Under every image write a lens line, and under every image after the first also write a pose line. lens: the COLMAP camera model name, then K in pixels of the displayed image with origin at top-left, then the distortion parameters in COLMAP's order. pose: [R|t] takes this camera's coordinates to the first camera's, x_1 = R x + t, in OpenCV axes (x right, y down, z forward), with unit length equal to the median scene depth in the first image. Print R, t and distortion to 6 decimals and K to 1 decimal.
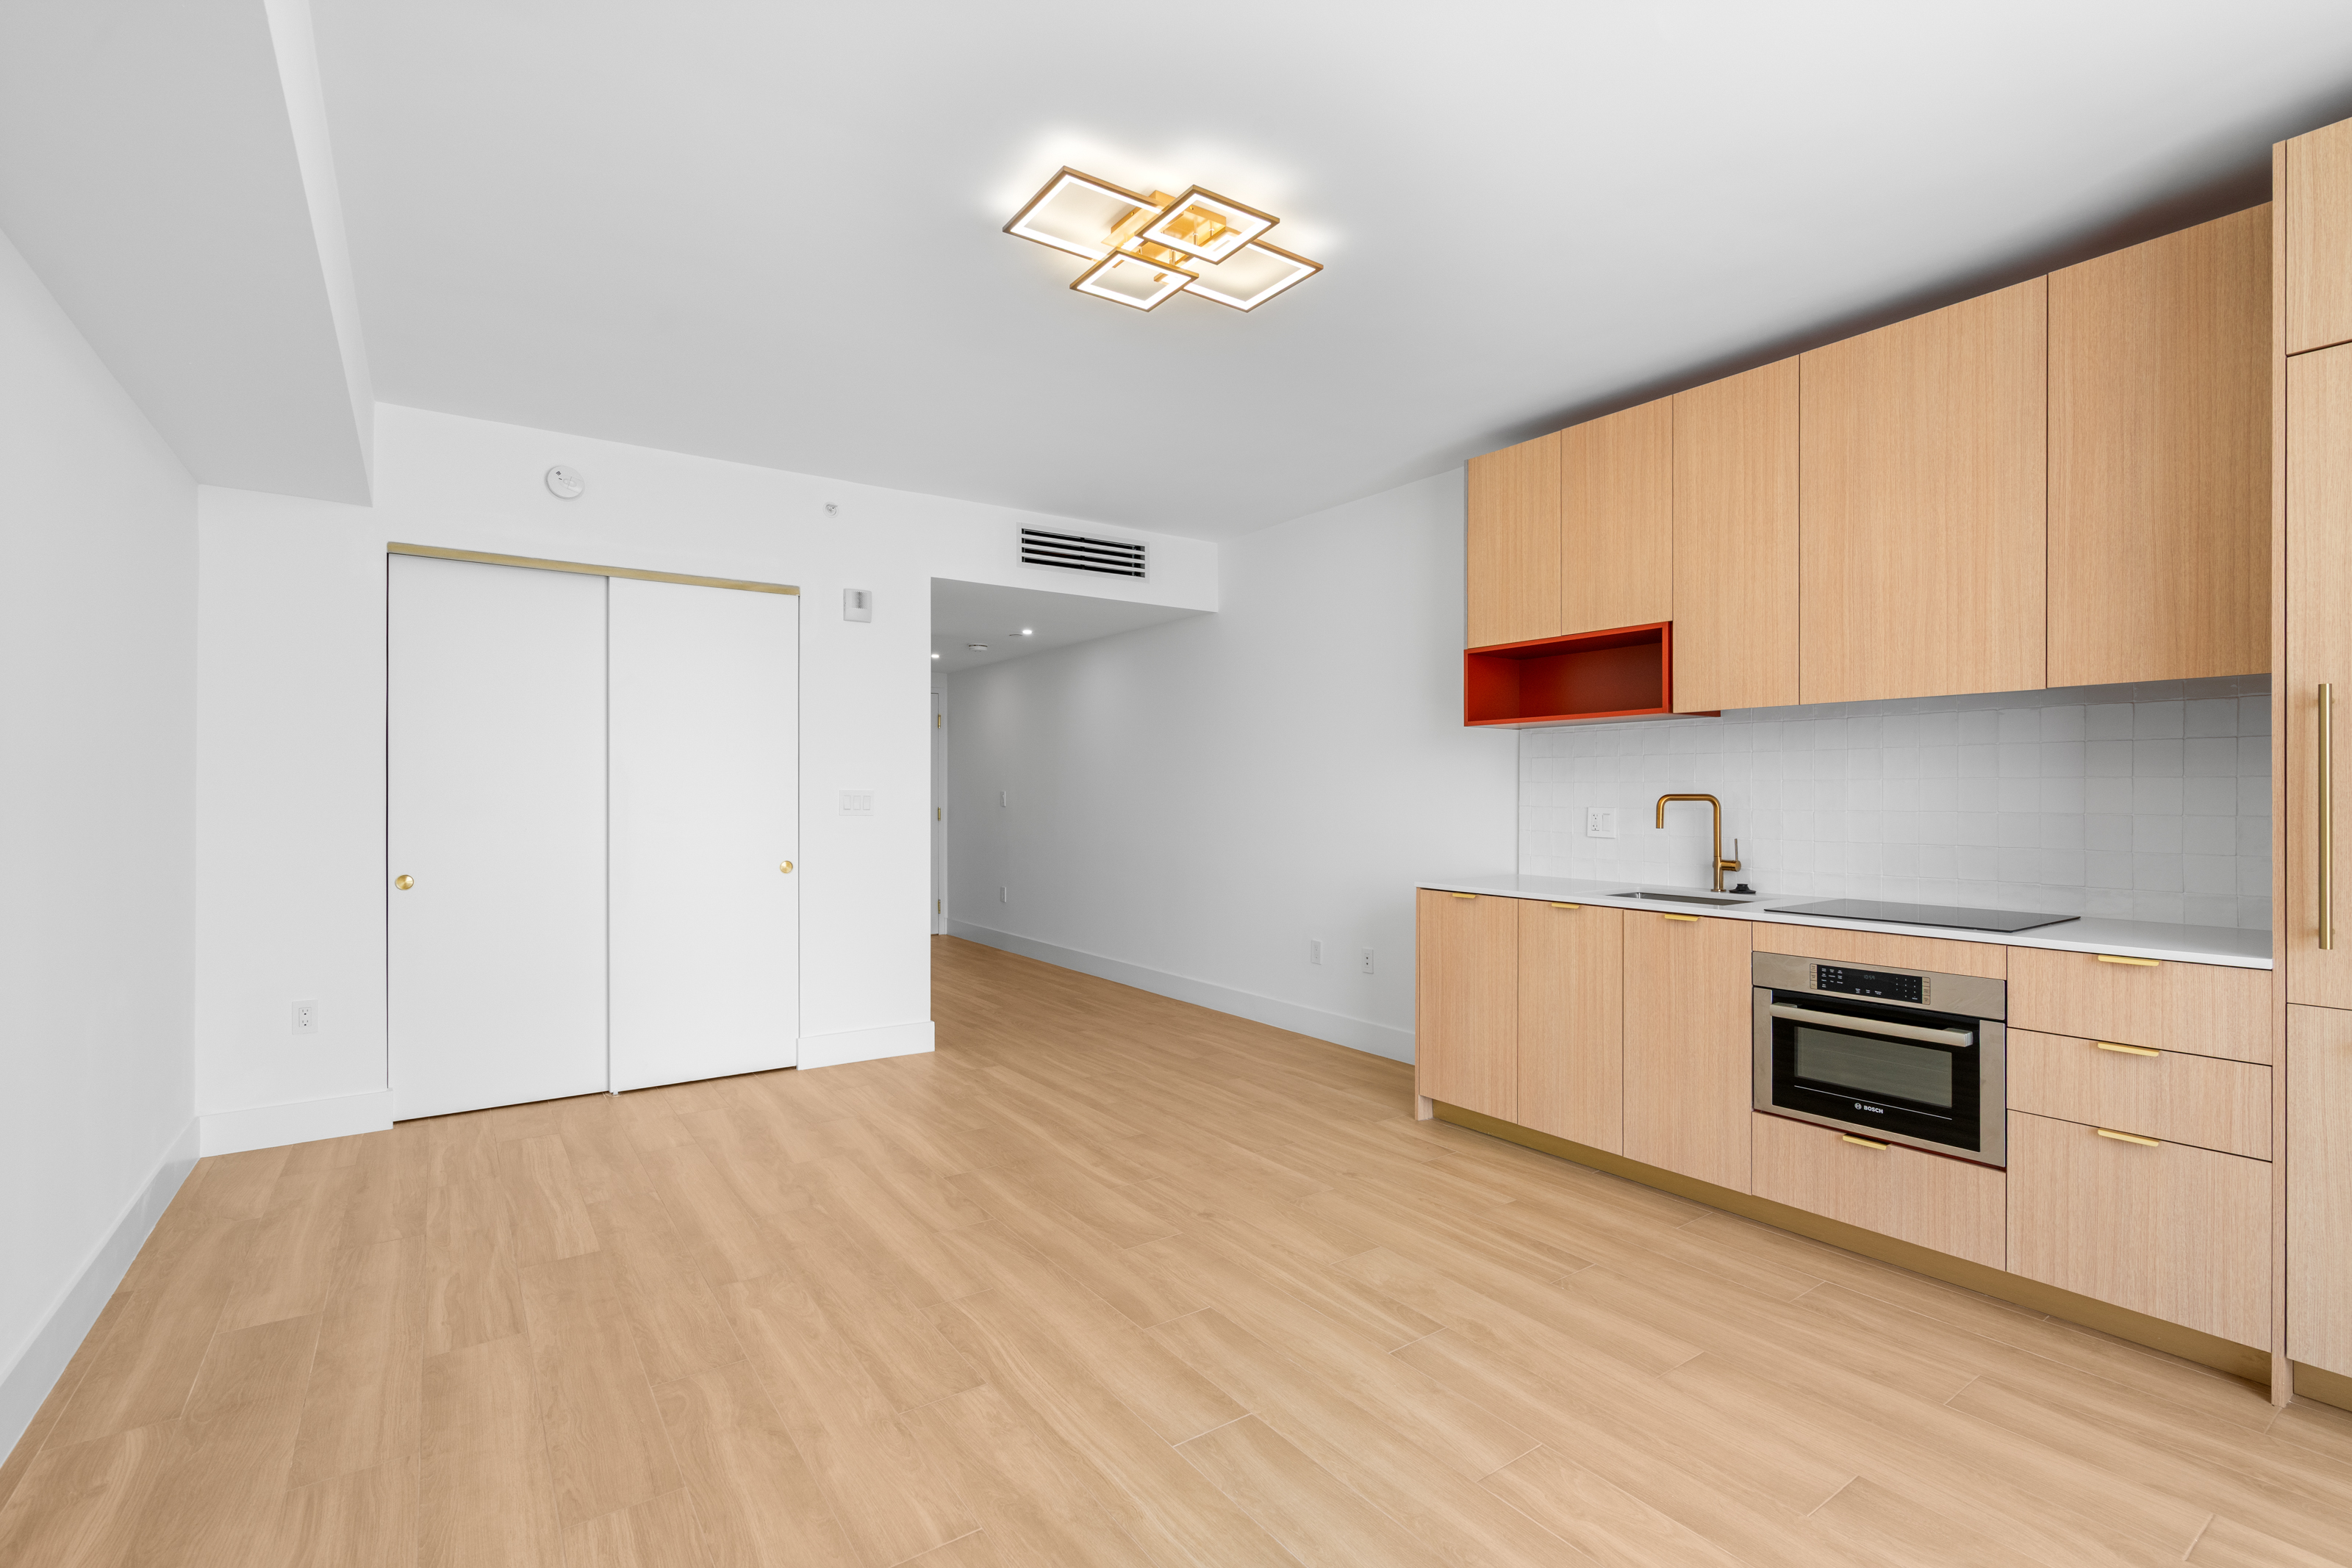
lens RADIAL K [[1067.0, 0, 1187.7], [0, 1067.0, 782.2], [0, 0, 1]] dist [-0.012151, 0.004971]
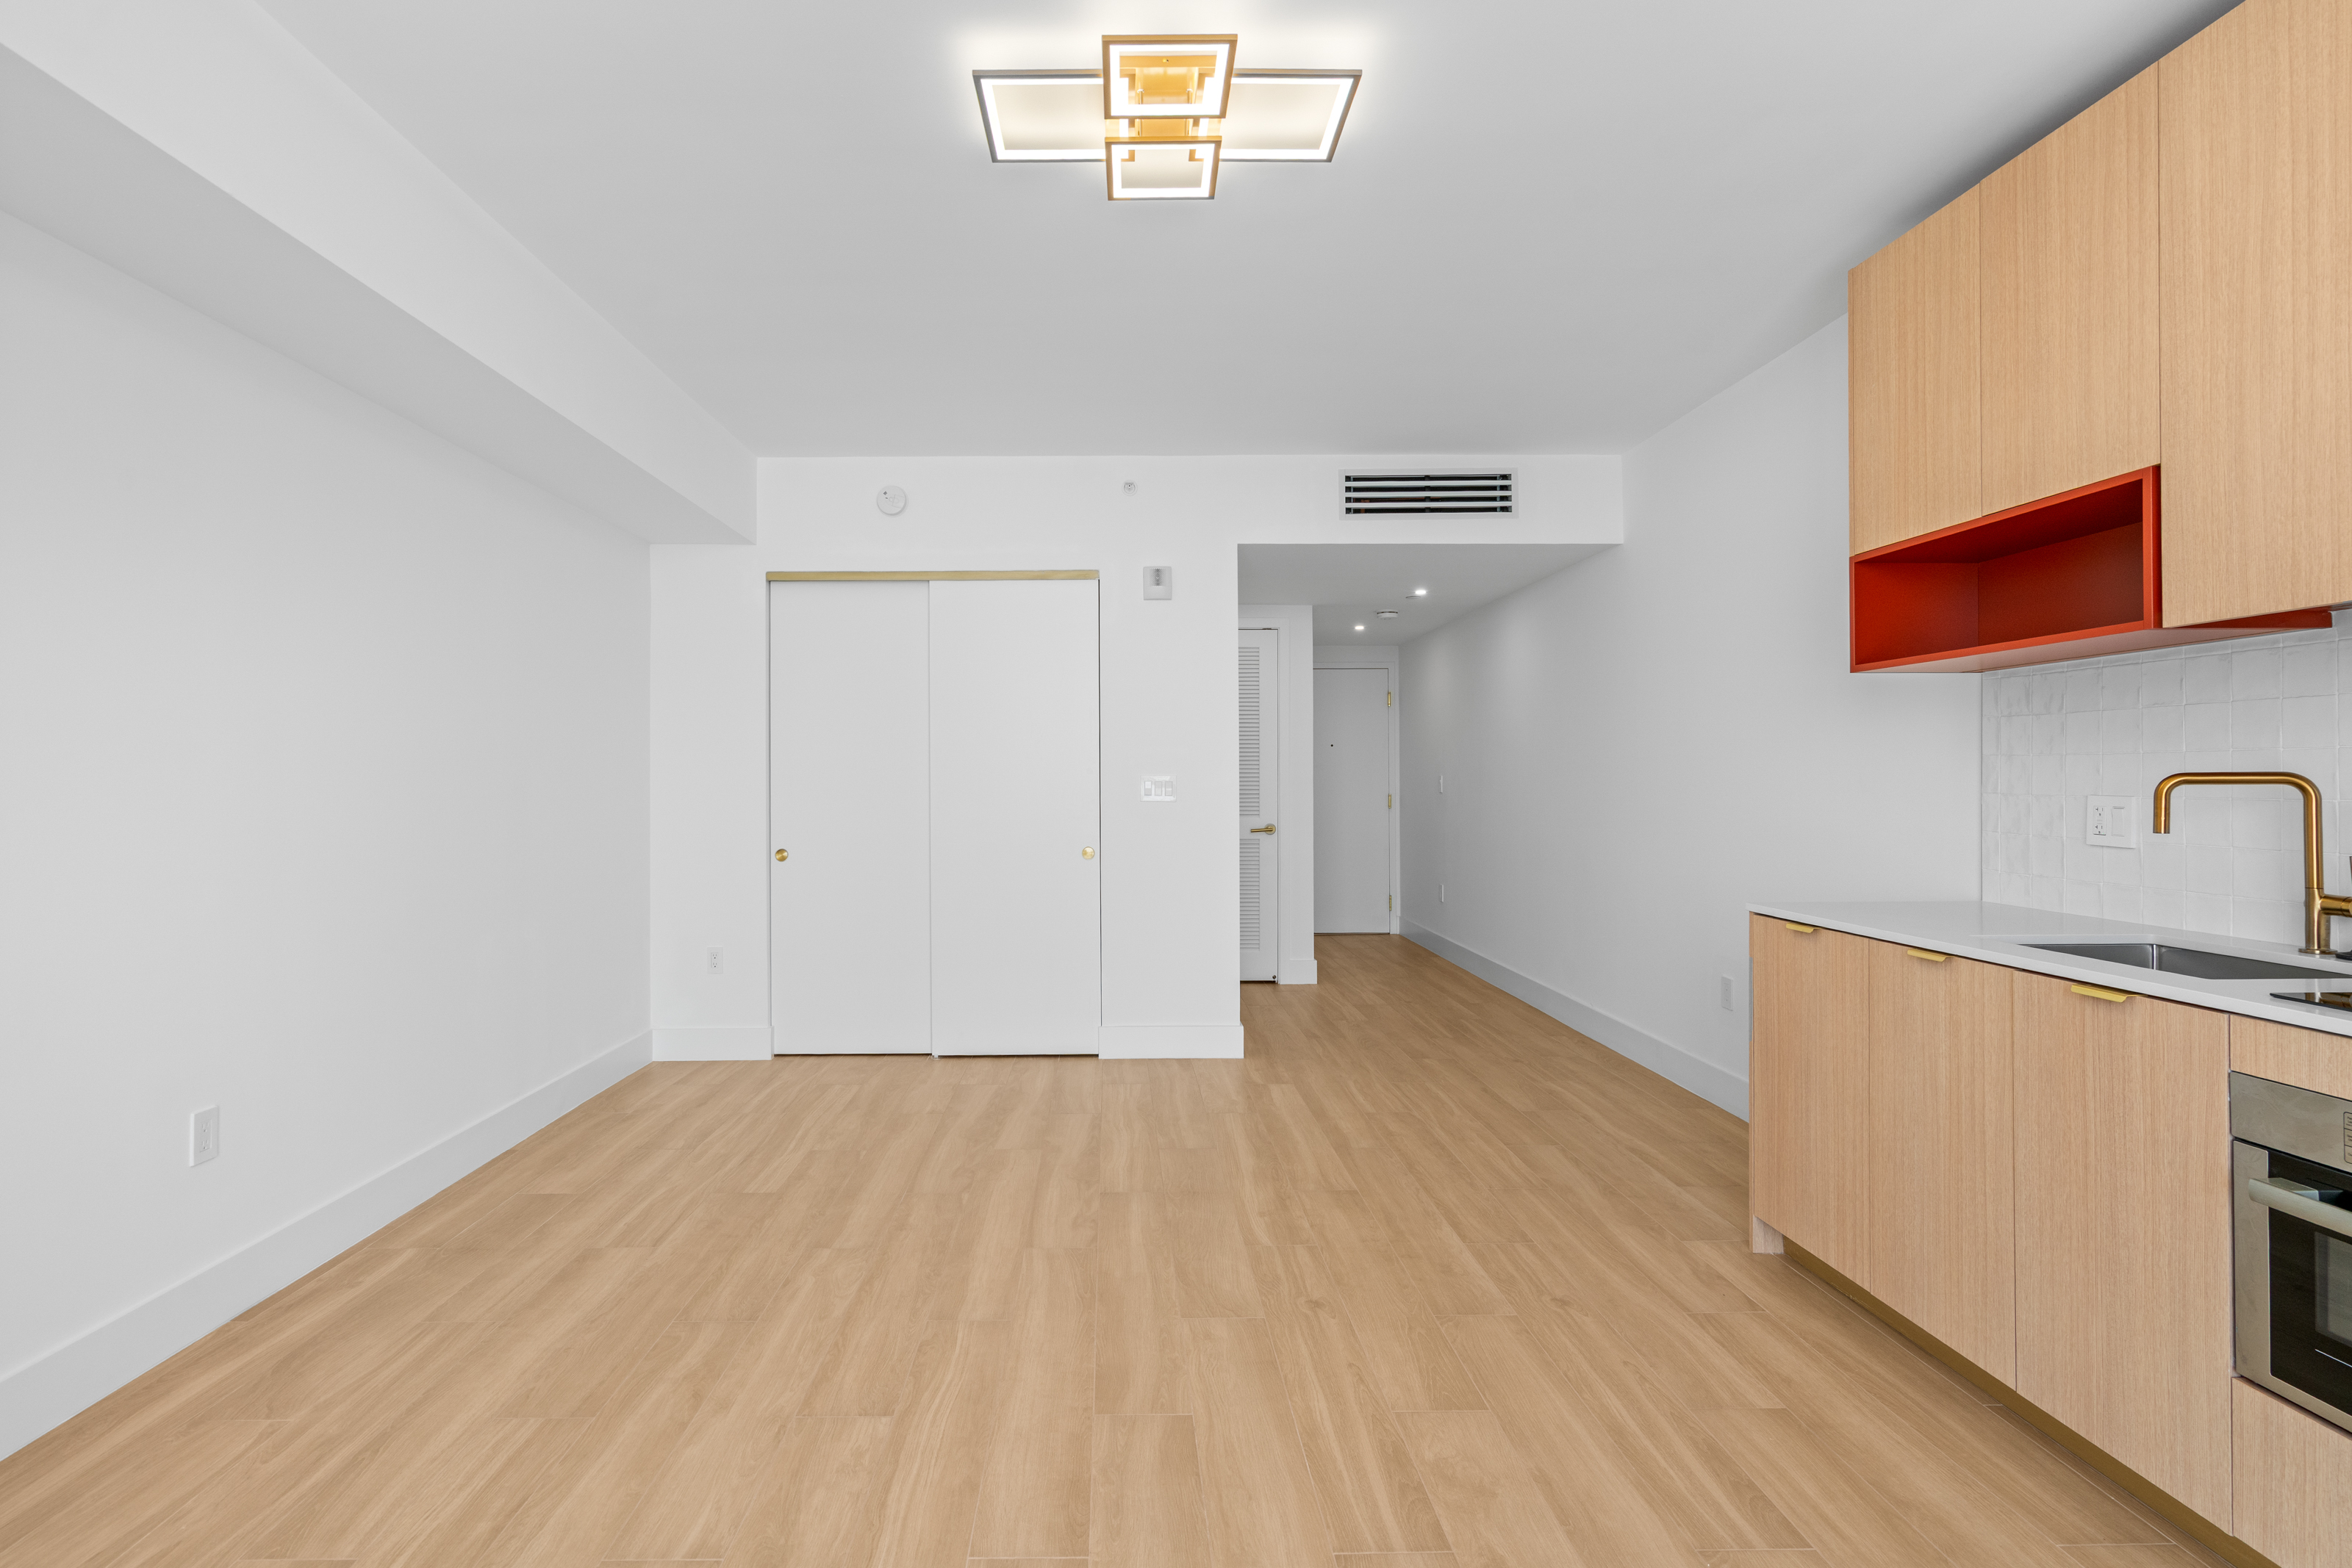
lens RADIAL K [[1128.7, 0, 1116.9], [0, 1128.7, 773.8], [0, 0, 1]] dist [-0.013709, 0.005986]
pose [[0.818345, -0.008107, -0.574670, 0.360840], [0.012170, 0.999921, 0.003223, 0.002343], [0.574598, -0.009631, 0.818379, 0.209766]]
